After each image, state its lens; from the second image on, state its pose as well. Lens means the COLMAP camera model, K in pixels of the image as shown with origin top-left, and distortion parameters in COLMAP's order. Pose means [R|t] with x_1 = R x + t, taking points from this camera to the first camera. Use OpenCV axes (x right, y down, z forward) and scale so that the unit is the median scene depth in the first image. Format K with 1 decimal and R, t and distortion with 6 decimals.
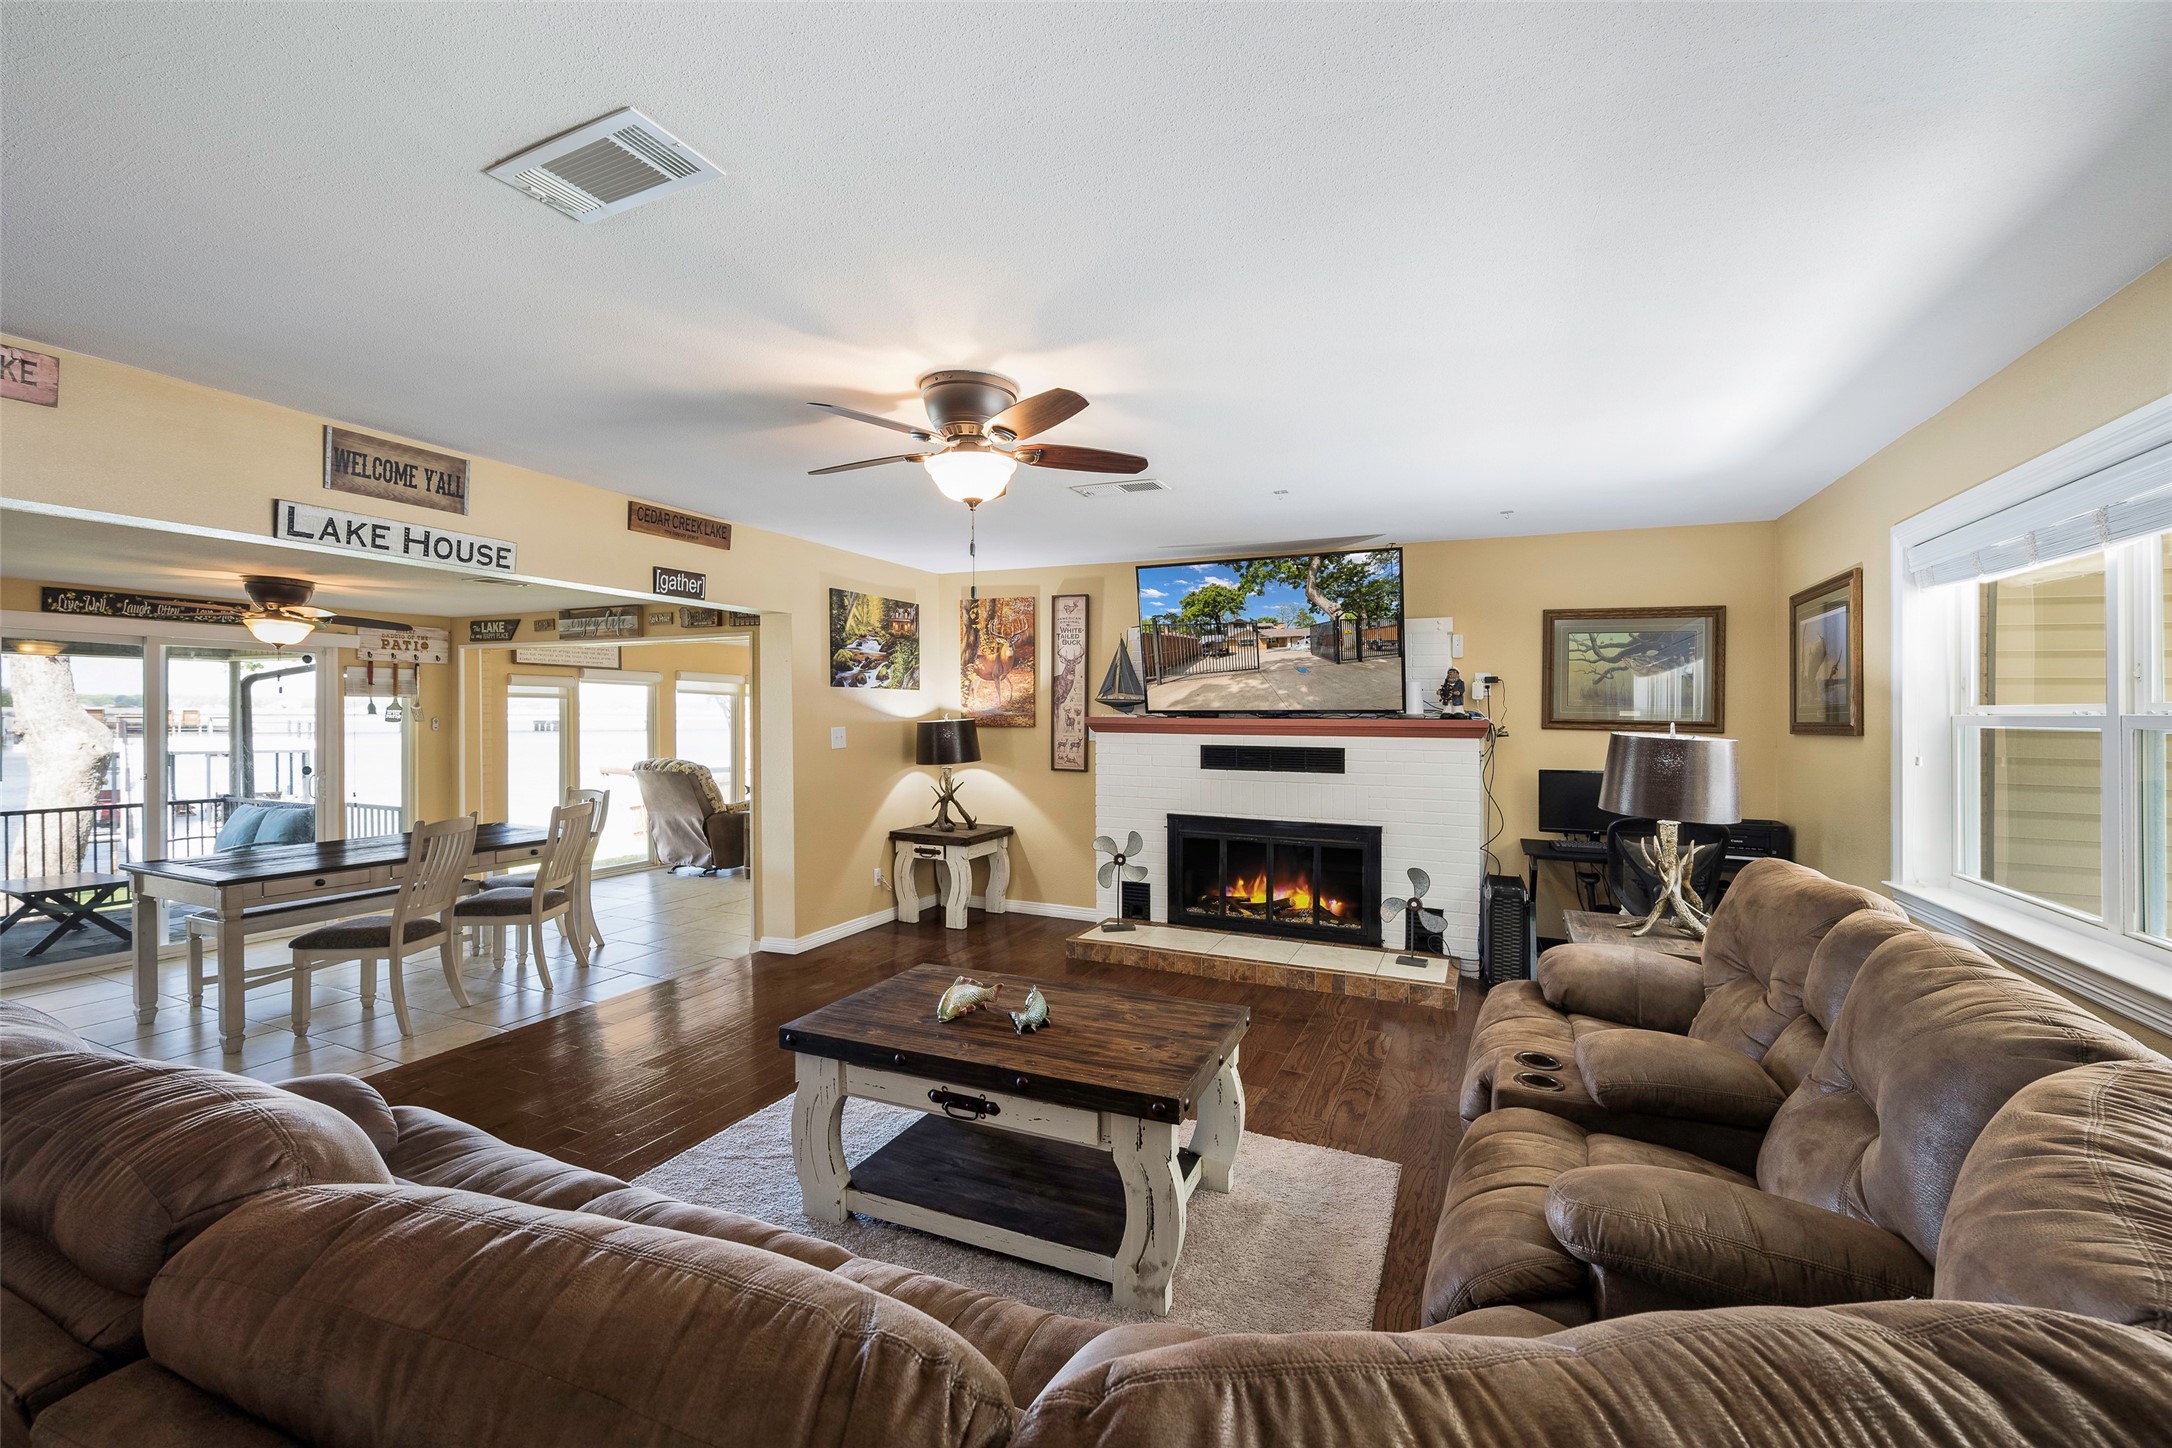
lens RADIAL K [[877.6, 0, 1096.3], [0, 877.6, 718.5], [0, 0, 1]] dist [0.000659, 0.000119]
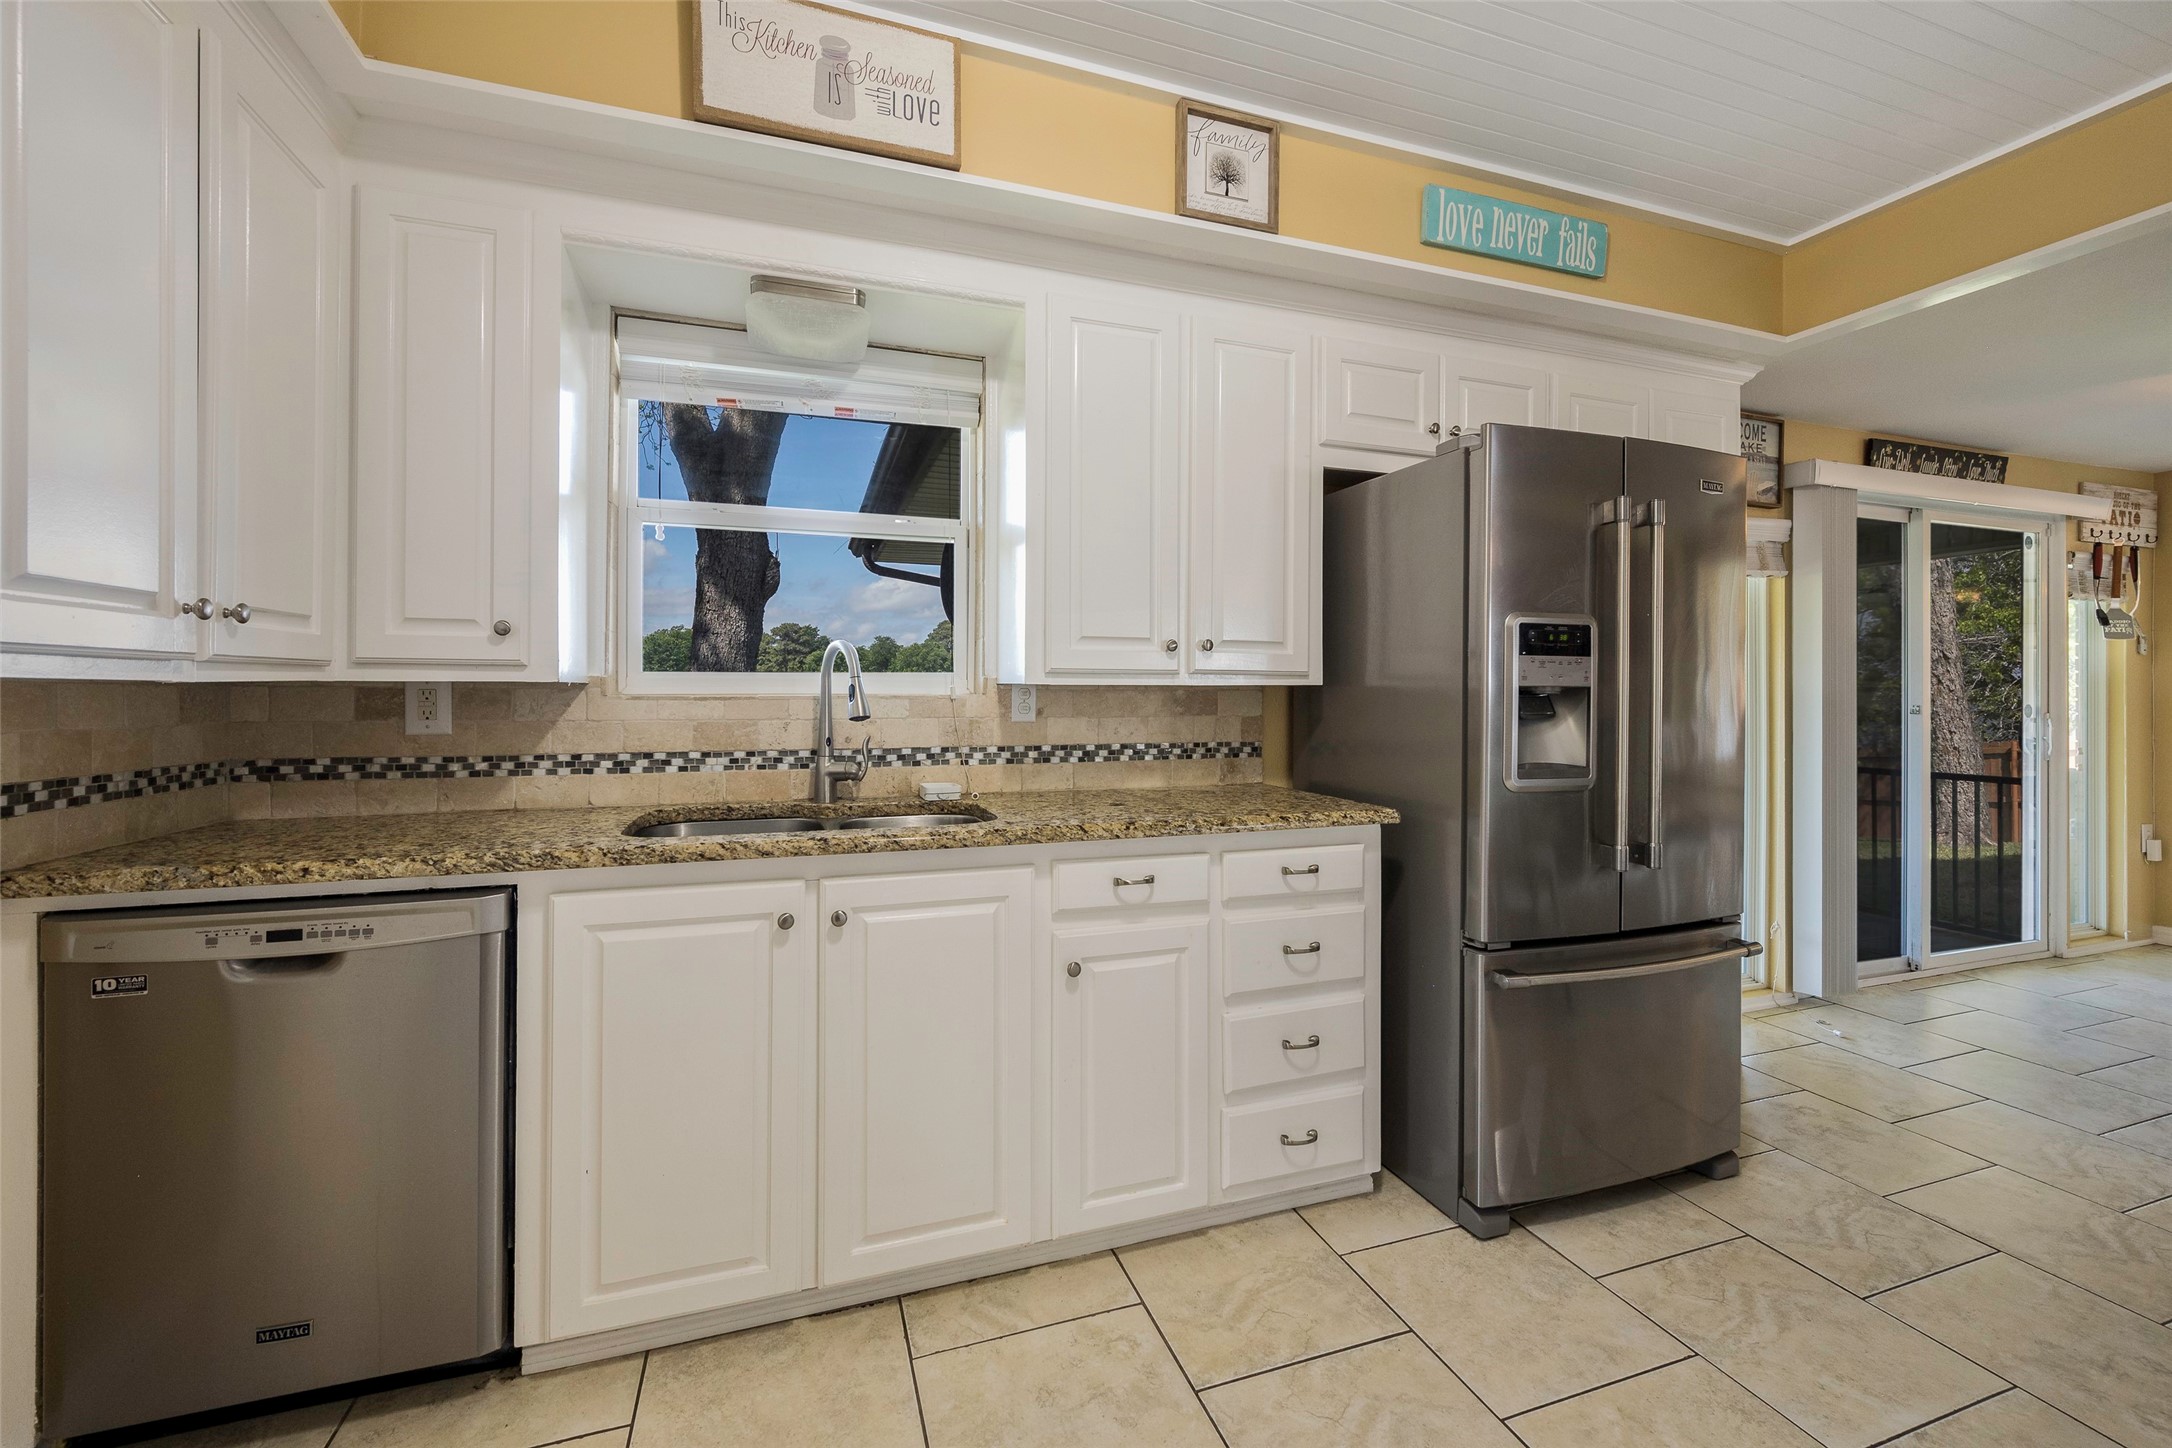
lens RADIAL K [[873.8, 0, 1088.7], [0, 873.8, 689.6], [0, 0, 1]] dist [-0.001652, -0.000193]
pose [[0.690711, -0.006481, -0.723101, -1.097686], [-0.003659, 0.999916, -0.012457, 0.063475], [0.723121, 0.011250, 0.690630, 0.058261]]
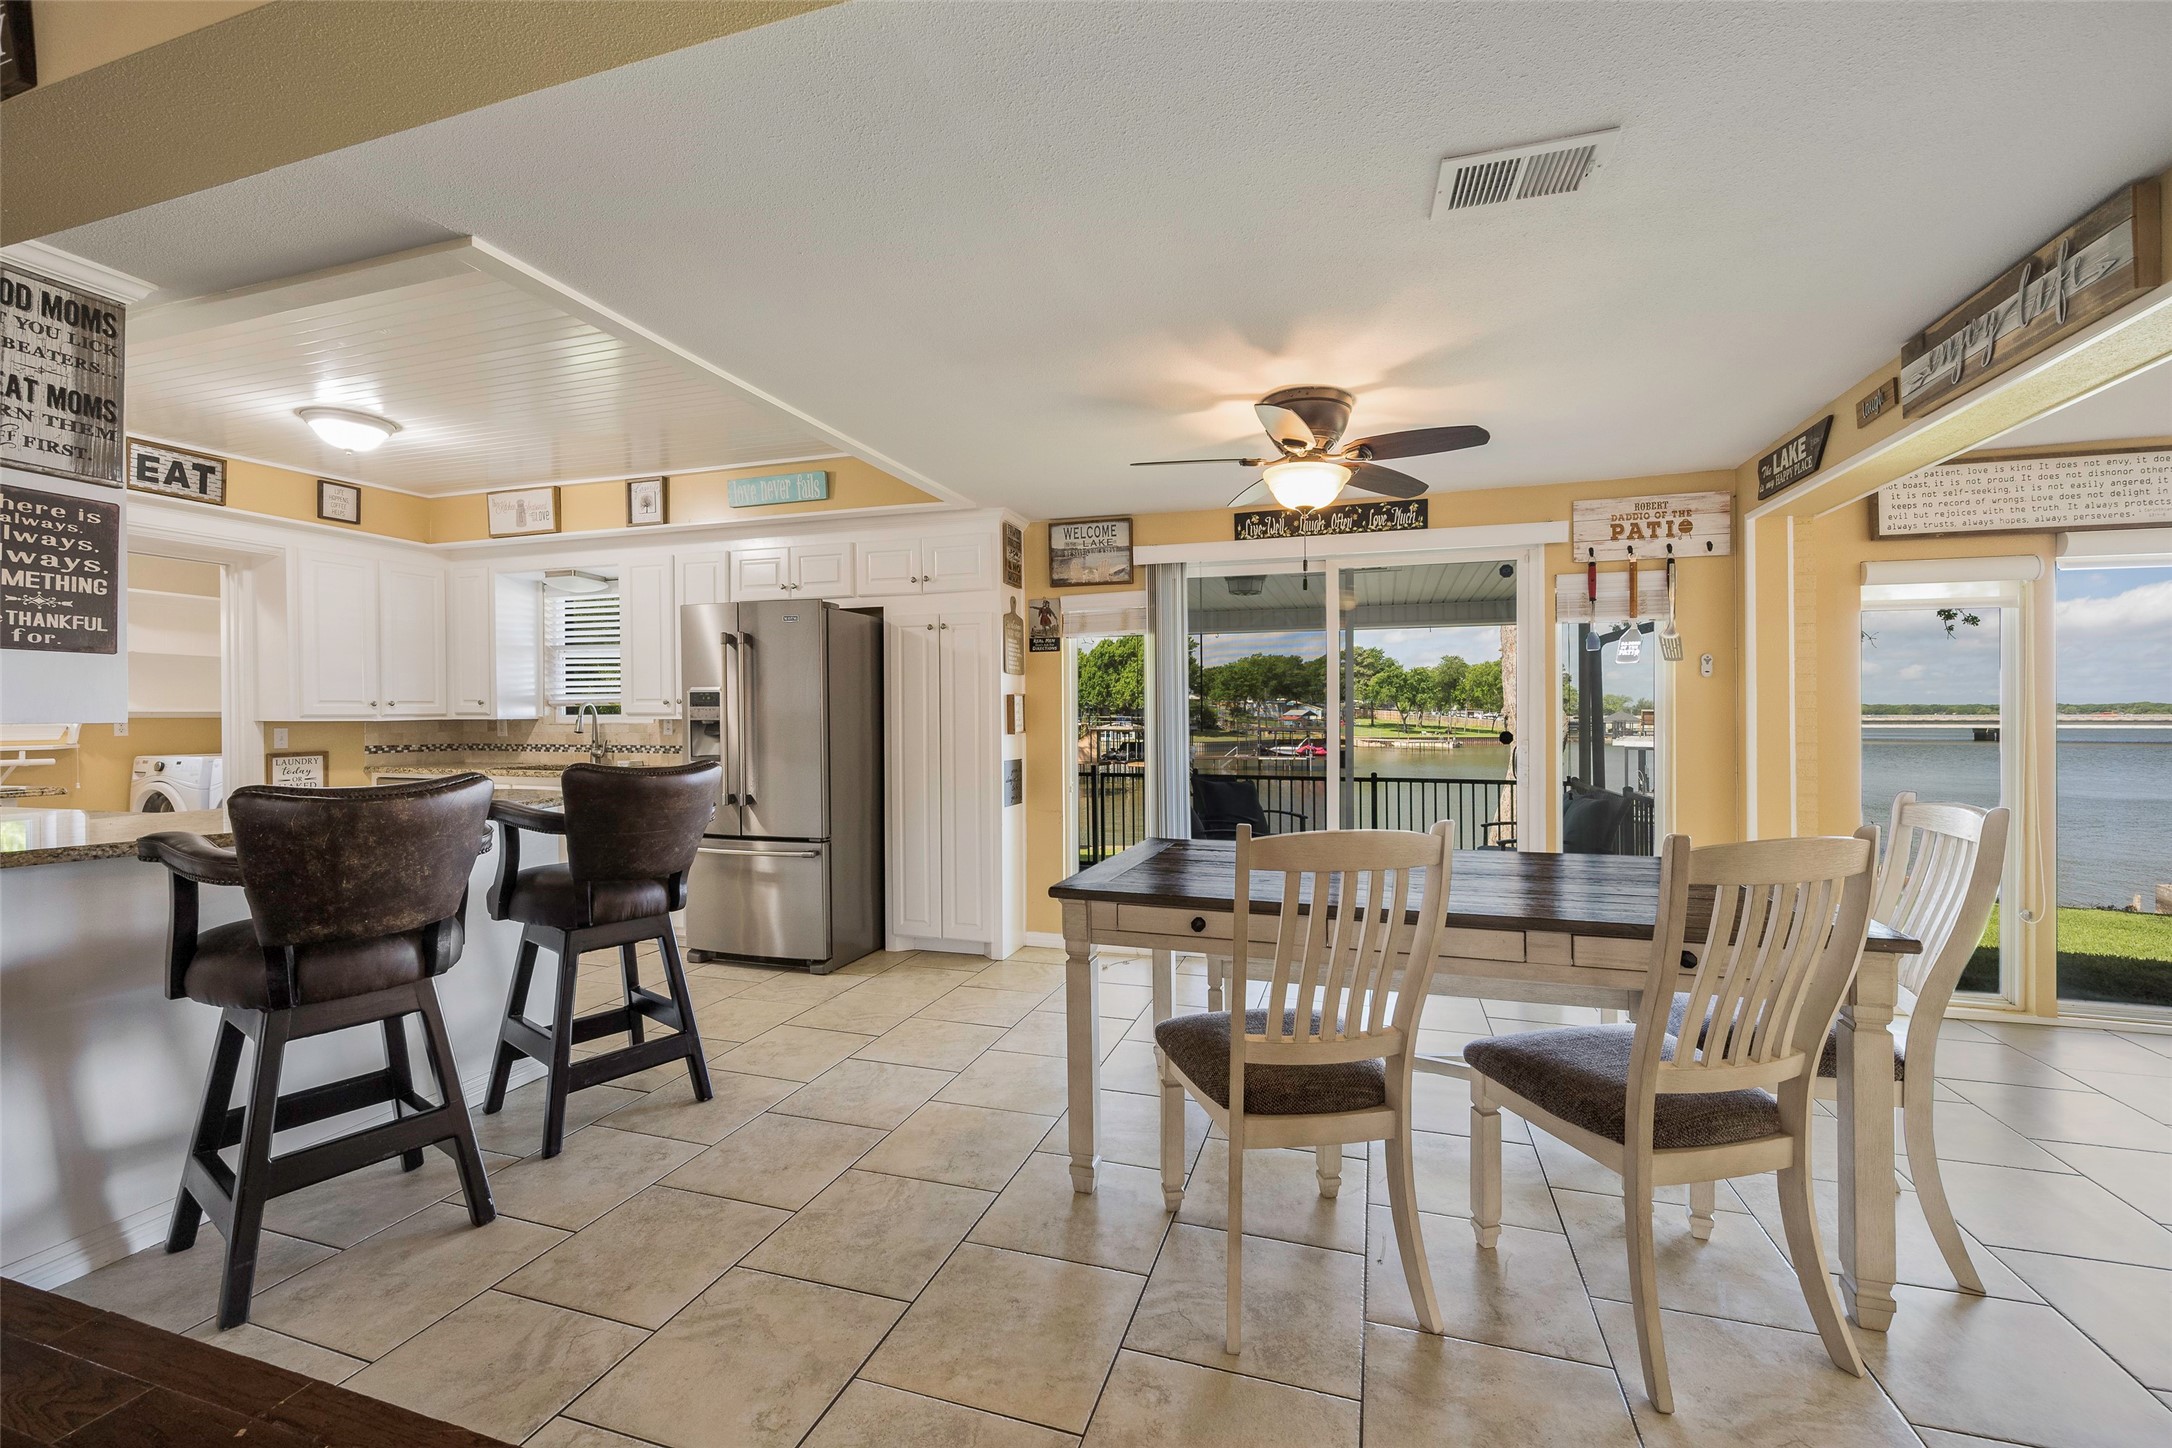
lens RADIAL K [[896.5, 0, 1102.2], [0, 896.5, 720.7], [0, 0, 1]] dist [-0.001479, -0.000376]
pose [[0.123976, 0.000219, -0.992285, -0.323884], [-0.004227, 0.999991, -0.000308, 0.056056], [0.992276, 0.004232, 0.123975, 0.740874]]
